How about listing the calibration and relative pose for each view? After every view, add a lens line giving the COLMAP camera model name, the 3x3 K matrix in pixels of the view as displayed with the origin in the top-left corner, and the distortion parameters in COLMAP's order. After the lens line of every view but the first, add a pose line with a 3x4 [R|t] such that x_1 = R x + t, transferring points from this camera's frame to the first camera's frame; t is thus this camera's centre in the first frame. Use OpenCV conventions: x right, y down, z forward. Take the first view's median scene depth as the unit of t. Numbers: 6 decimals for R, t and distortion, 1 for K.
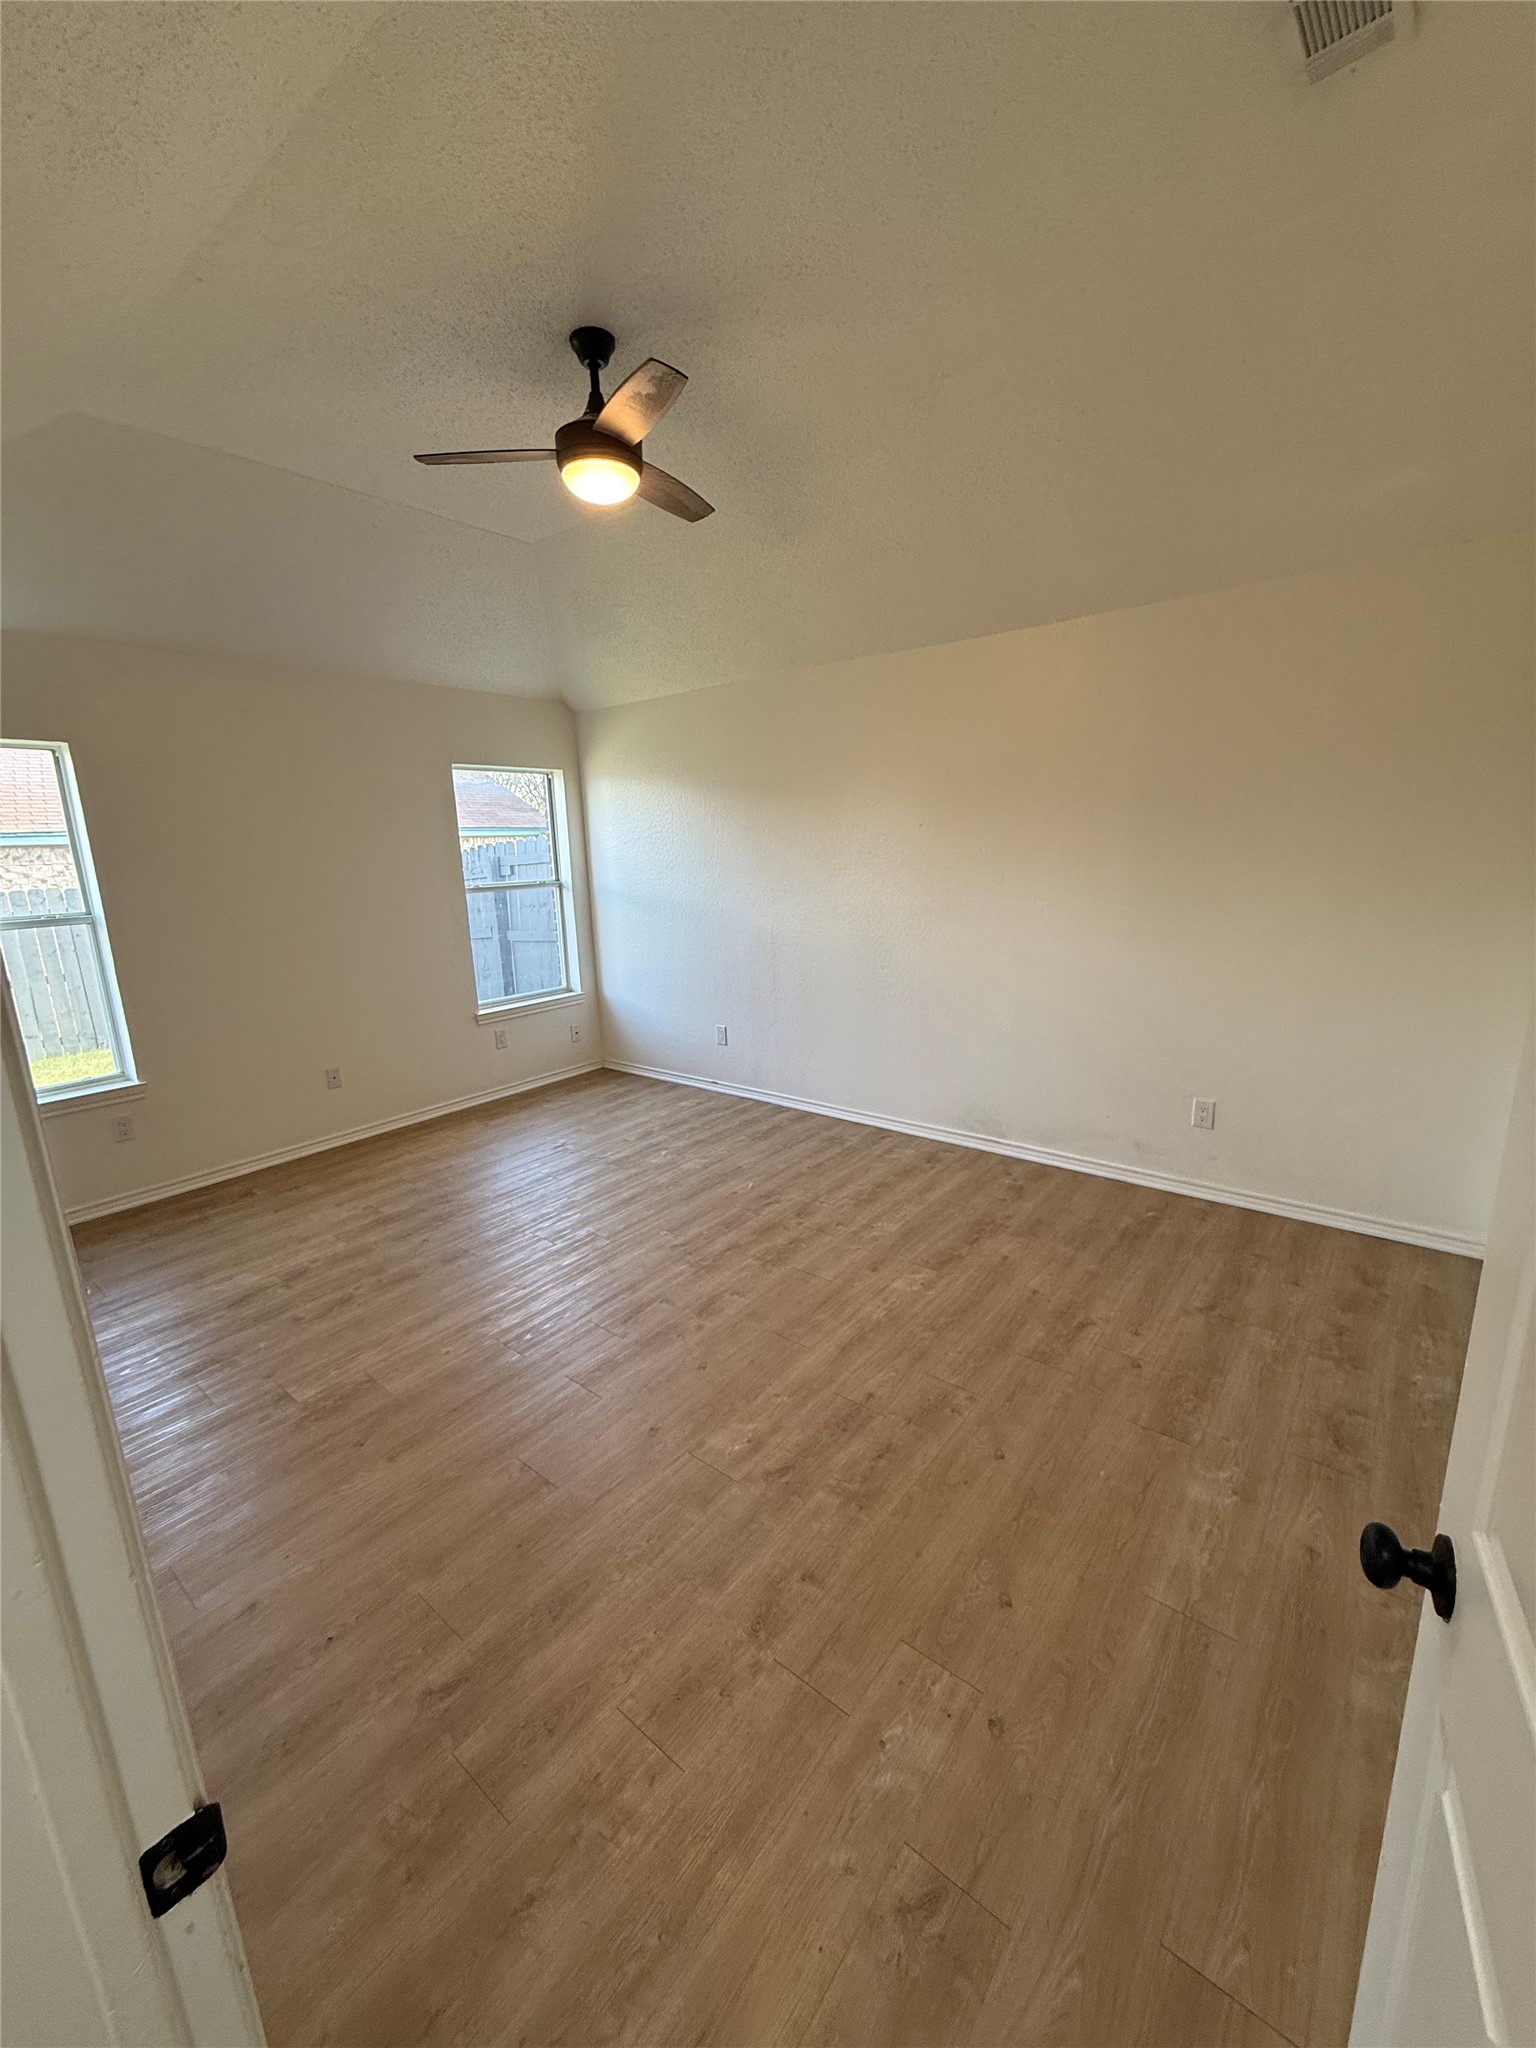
lens RADIAL K [[816.6, 0, 781.7], [0, 816.6, 1017.0], [0, 0, 1]] dist [-0.002583, -0.000539]
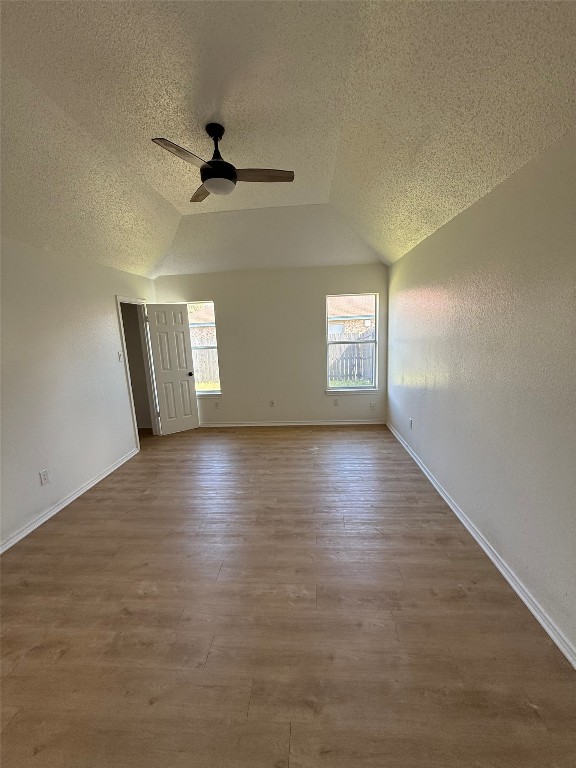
lens RADIAL K [[306.2, 0, 288.5], [0, 306.2, 384.9], [0, 0, 1]] dist [-0.002583, -0.000539]
pose [[0.561694, 0.163261, -0.811077, 0.443735], [-0.152151, 0.984000, 0.092700, -0.120475], [0.813234, 0.071336, 0.577548, 0.426394]]
